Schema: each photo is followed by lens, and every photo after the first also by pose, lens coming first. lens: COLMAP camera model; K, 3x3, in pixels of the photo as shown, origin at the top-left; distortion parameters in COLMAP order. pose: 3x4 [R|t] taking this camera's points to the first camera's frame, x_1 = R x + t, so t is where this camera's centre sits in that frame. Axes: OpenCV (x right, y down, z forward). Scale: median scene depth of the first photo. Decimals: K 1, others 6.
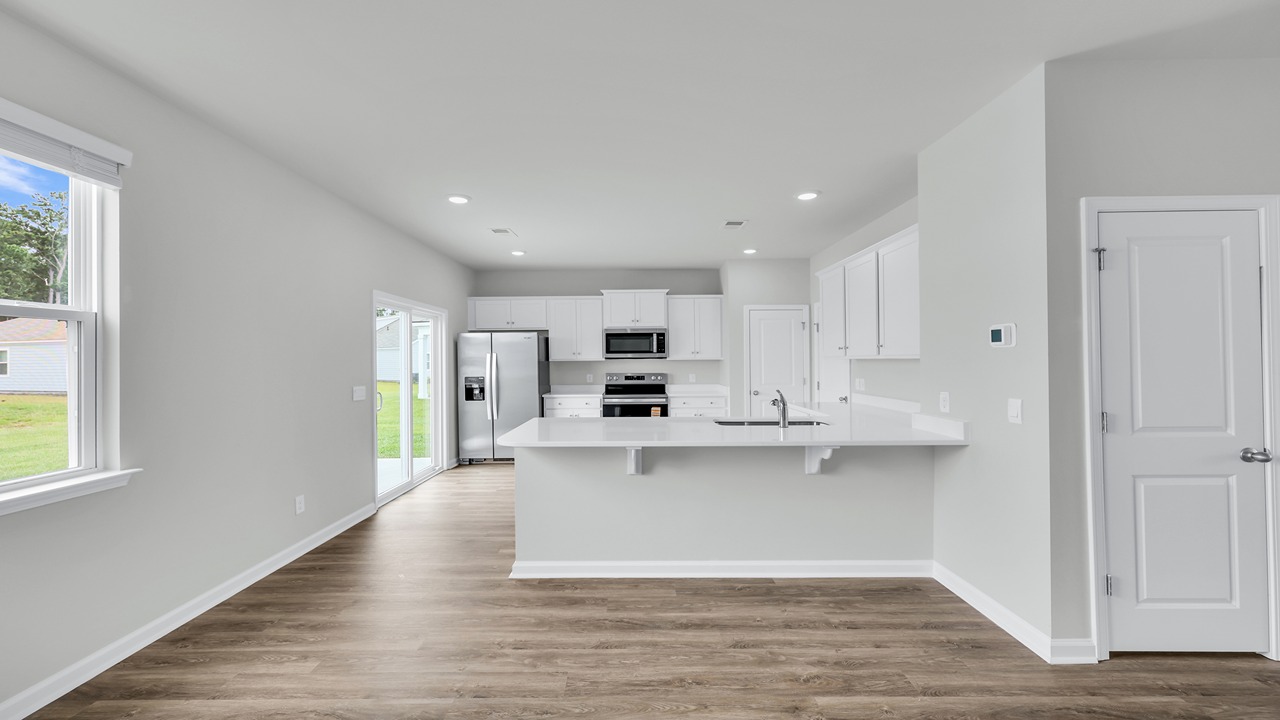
lens RADIAL K [[523.6, 0, 640.0], [0, 523.6, 360.0], [0, 0, 1]] dist [0.002185, 0.000200]
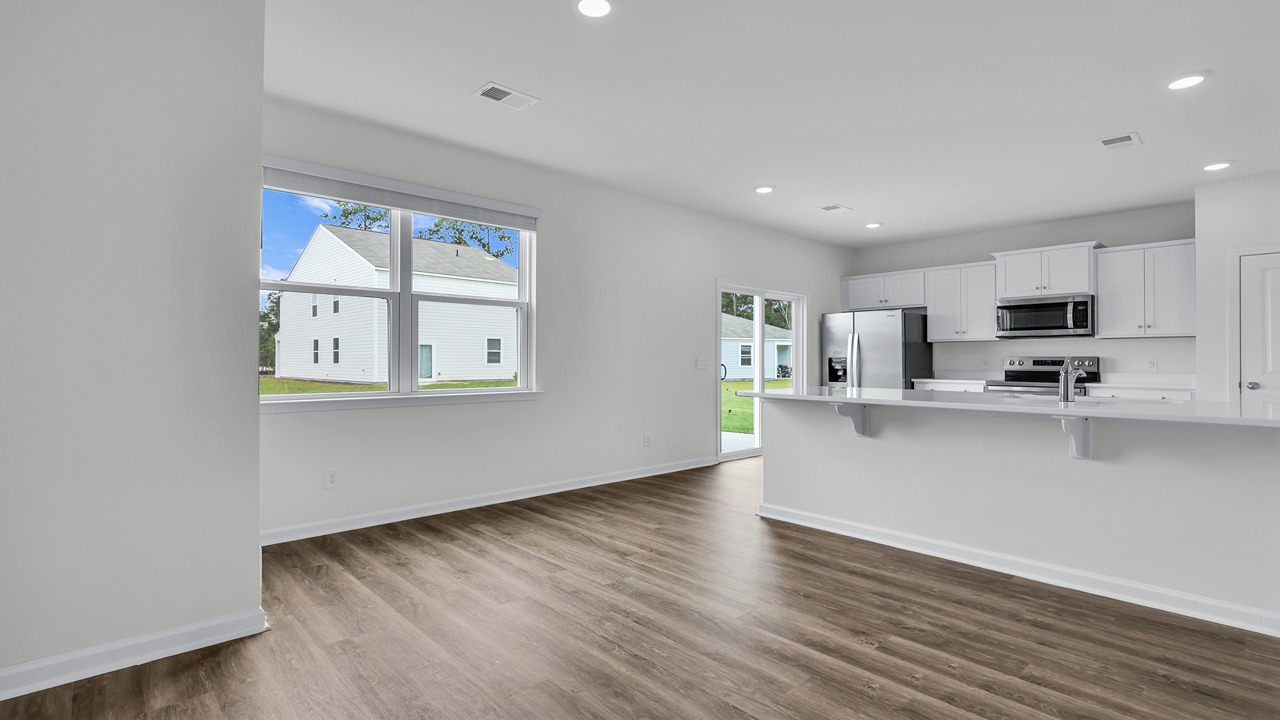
lens RADIAL K [[606.9, 0, 640.0], [0, 606.9, 360.0], [0, 0, 1]] dist [0.003301, 0.000489]
pose [[0.679213, 0.006202, -0.733915, 0.579984], [-0.005562, 0.999979, 0.003304, 0.074836], [0.733921, 0.001838, 0.679233, -0.104627]]
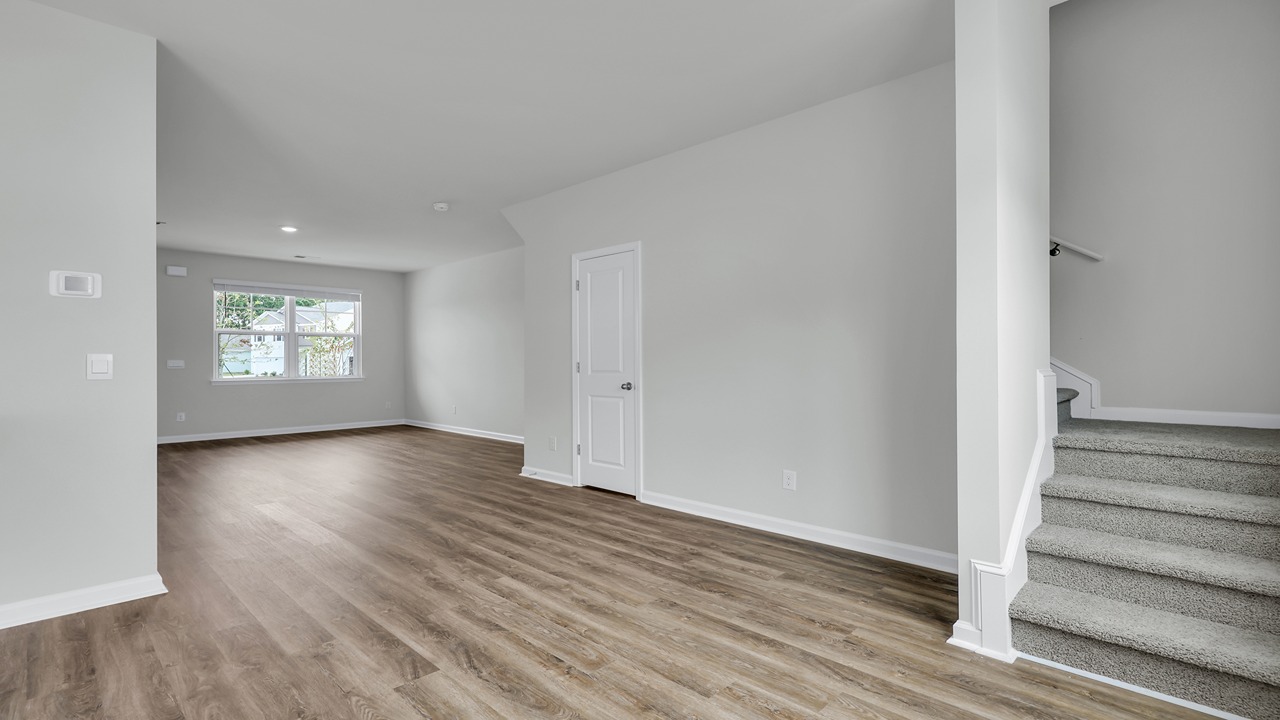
lens RADIAL K [[590.2, 0, 623.9], [0, 590.2, 358.1], [0, 0, 1]] dist [0.000145, 0.000481]
pose [[-0.697878, 0.011767, 0.716120, -0.585727], [0.009071, 0.999930, -0.007590, 0.080608], [-0.716159, 0.001199, -0.697936, 0.887220]]
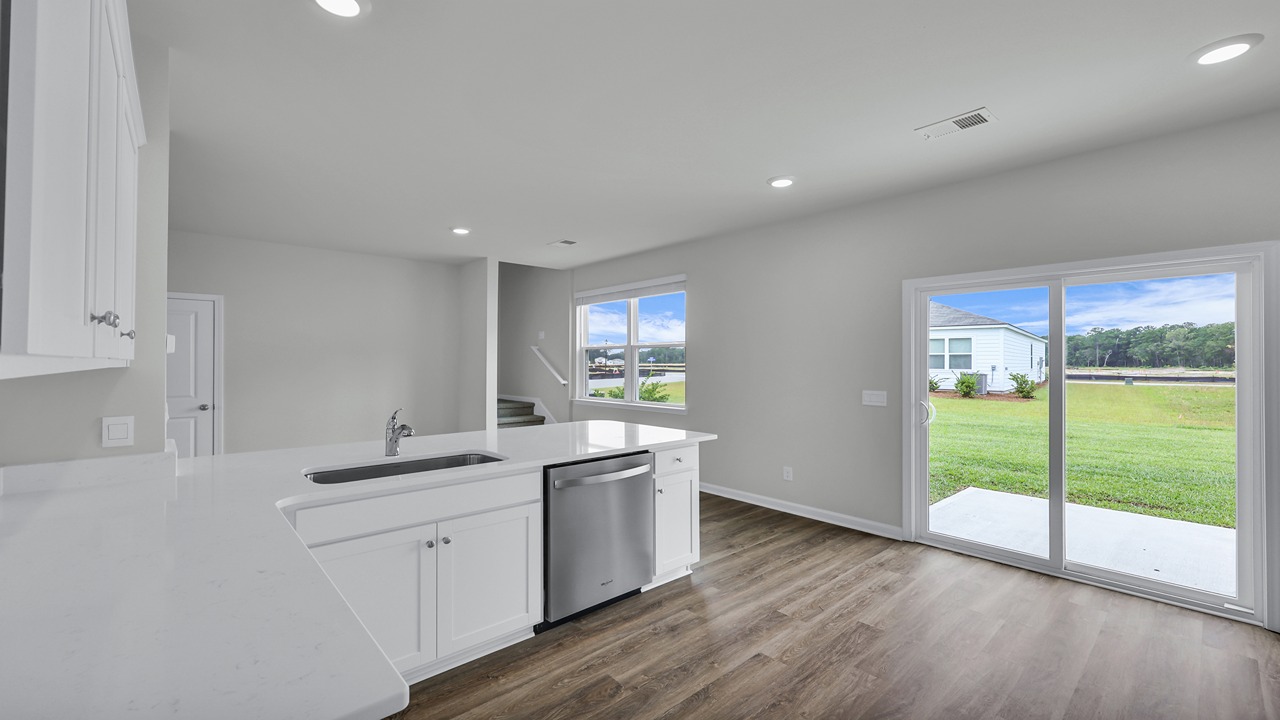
lens RADIAL K [[523.6, 0, 640.0], [0, 523.6, 360.0], [0, 0, 1]] dist [0.002185, 0.000200]
pose [[-0.755042, 0.004297, -0.655662, 0.555993], [0.004377, 0.999989, 0.001514, -0.010141], [0.655662, -0.001727, -0.755053, 2.039341]]
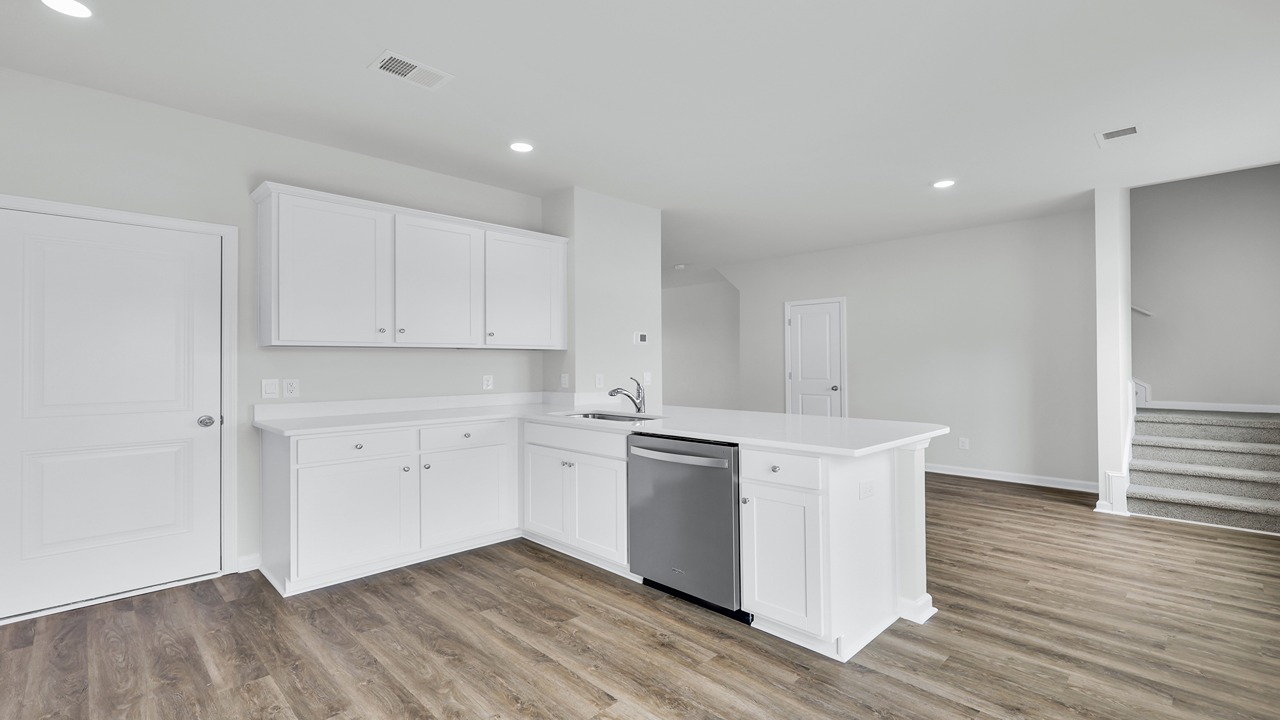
lens RADIAL K [[559.2, 0, 620.8], [0, 559.2, 355.7], [0, 0, 1]] dist [0.001566, 0.000408]
pose [[-0.680610, 0.017074, 0.732447, -0.575051], [0.008747, 0.999847, -0.015180, 0.036220], [-0.732593, -0.003925, -0.680655, 2.009042]]
